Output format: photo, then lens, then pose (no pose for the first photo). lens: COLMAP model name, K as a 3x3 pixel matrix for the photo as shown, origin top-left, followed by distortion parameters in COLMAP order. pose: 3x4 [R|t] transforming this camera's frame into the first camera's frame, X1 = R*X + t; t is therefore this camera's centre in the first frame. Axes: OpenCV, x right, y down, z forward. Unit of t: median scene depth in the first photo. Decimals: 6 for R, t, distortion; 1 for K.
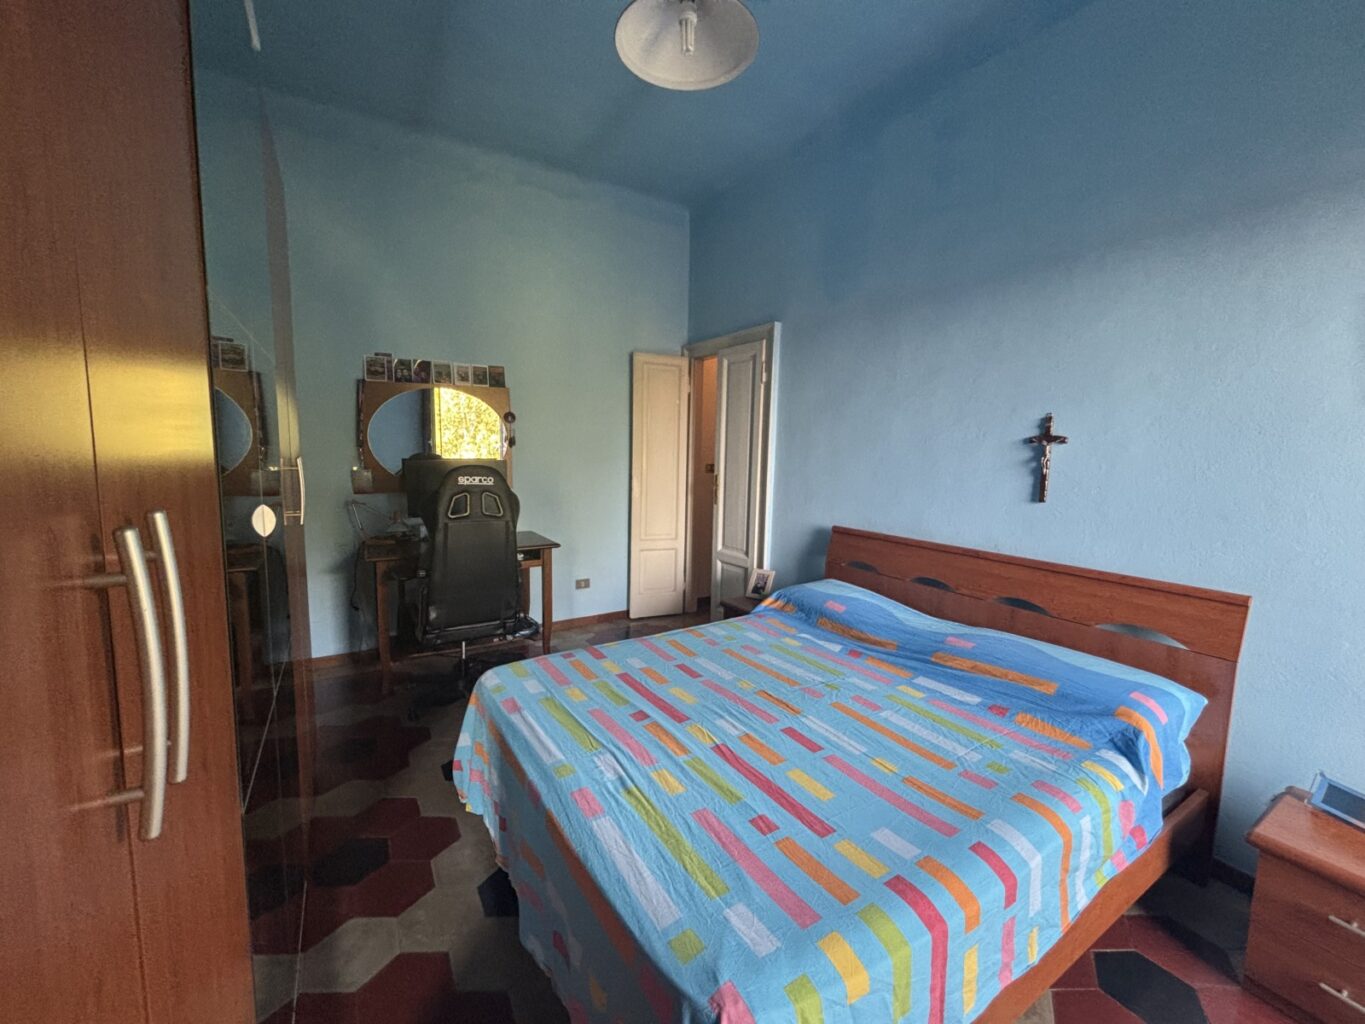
lens RADIAL K [[548.5, 0, 681.0], [0, 548.5, 508.6], [0, 0, 1]] dist [0.000389, 0.000153]
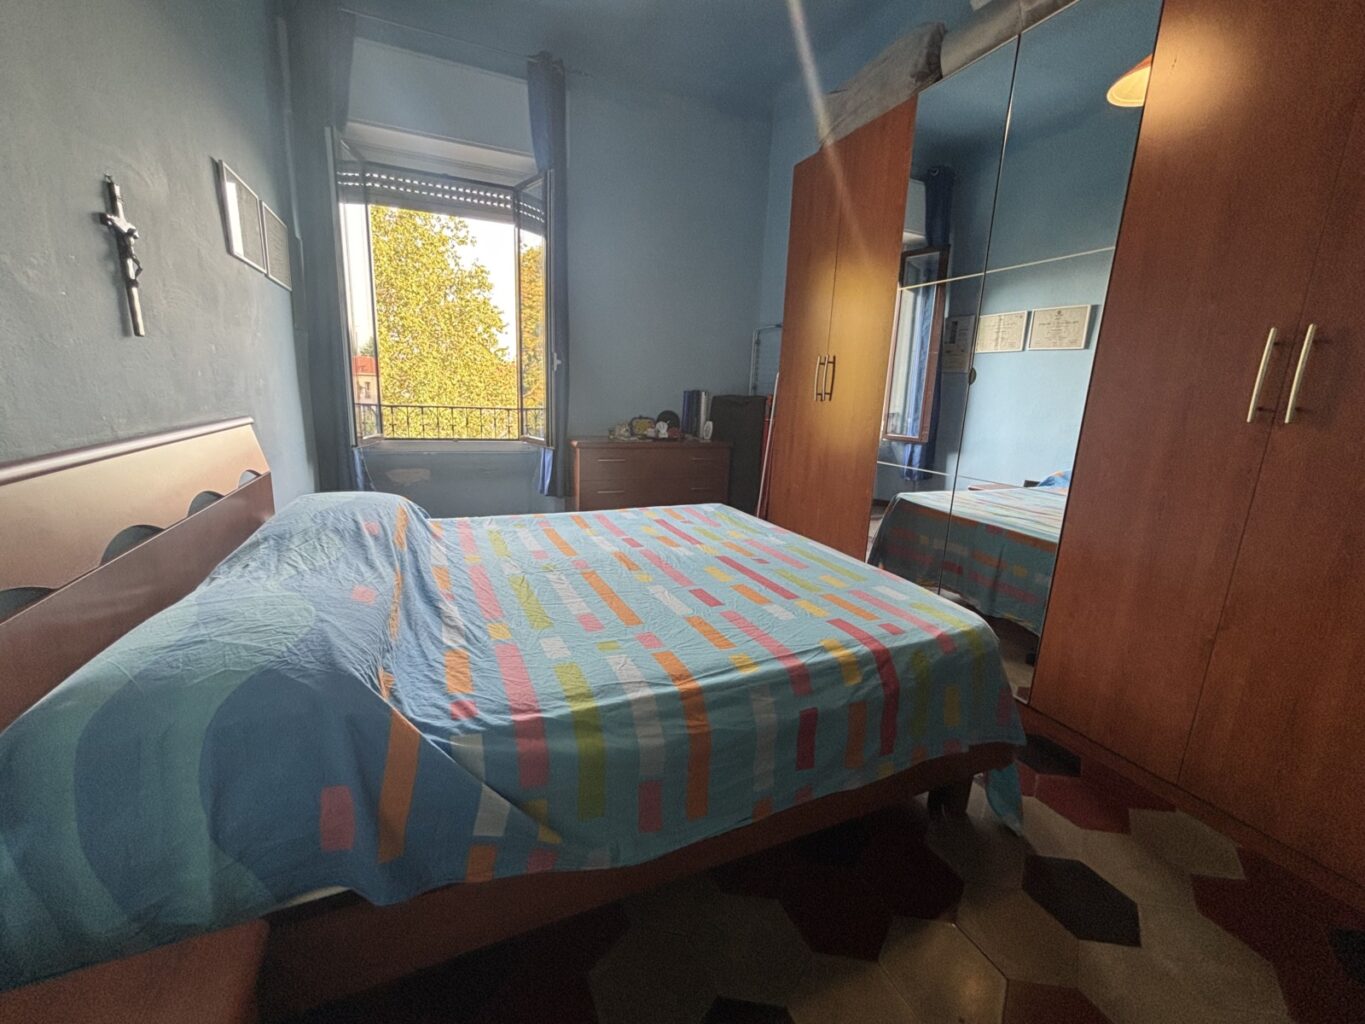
lens RADIAL K [[537.7, 0, 672.9], [0, 537.7, 505.7], [0, 0, 1]] dist [-0.008186, -0.000015]
pose [[-0.986854, -0.094409, 0.131176, -0.027349], [-0.048518, 0.947265, 0.316757, -0.056202], [-0.154163, 0.306229, -0.939392, 1.711905]]
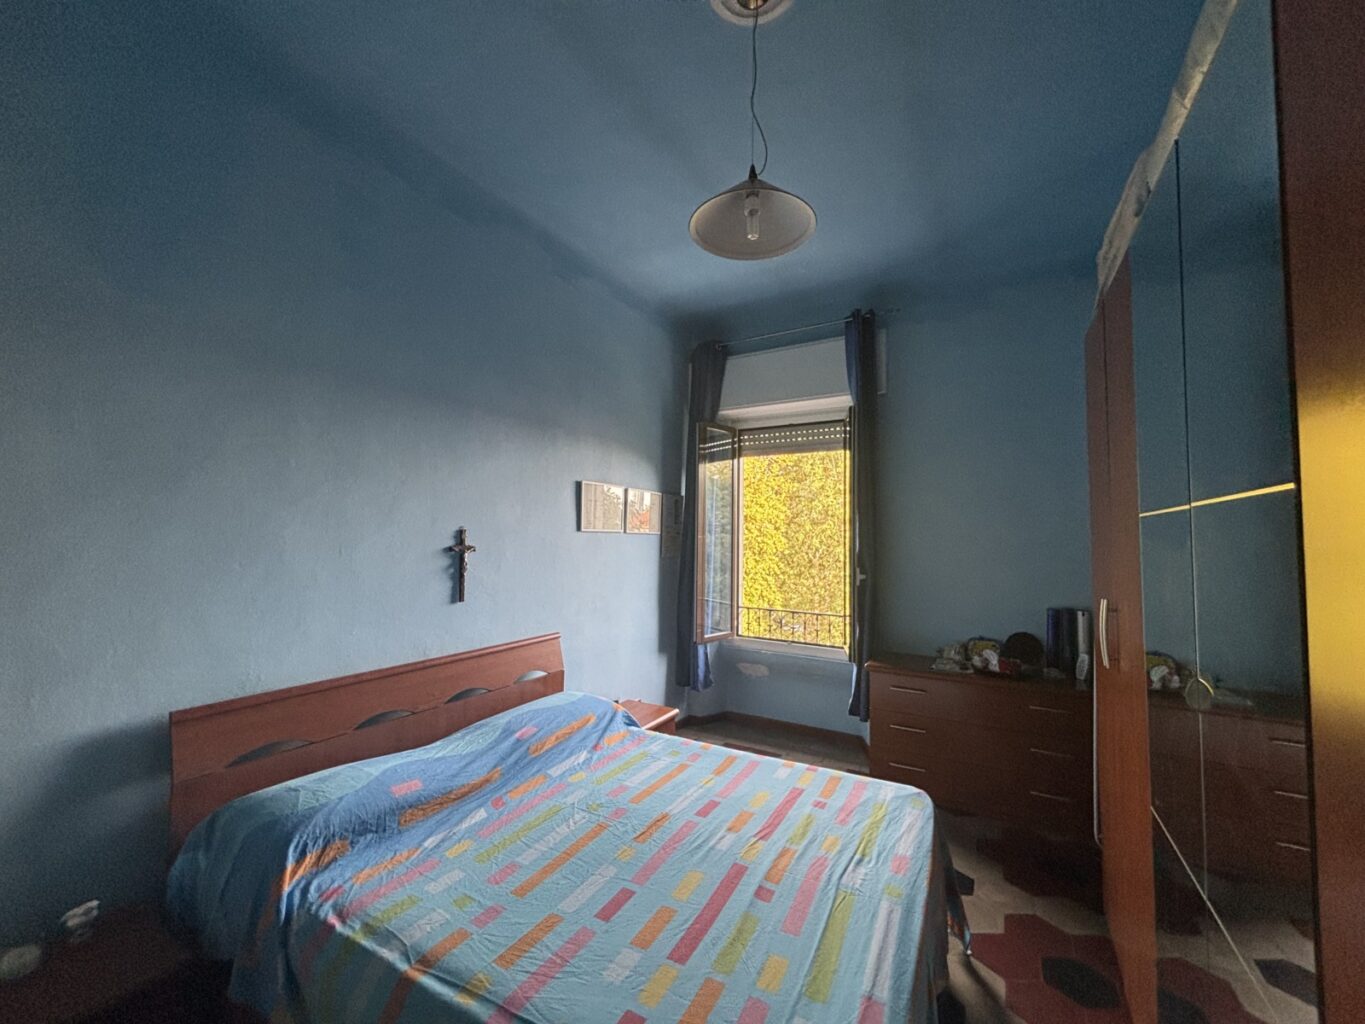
lens RADIAL K [[536.4, 0, 689.5], [0, 536.4, 504.6], [0, 0, 1]] dist [-0.001774, 0.000013]
pose [[-0.483854, 0.026722, 0.874741, -0.664730], [0.069461, 0.997553, 0.007948, -0.219012], [-0.872388, 0.064606, -0.484526, 1.254352]]
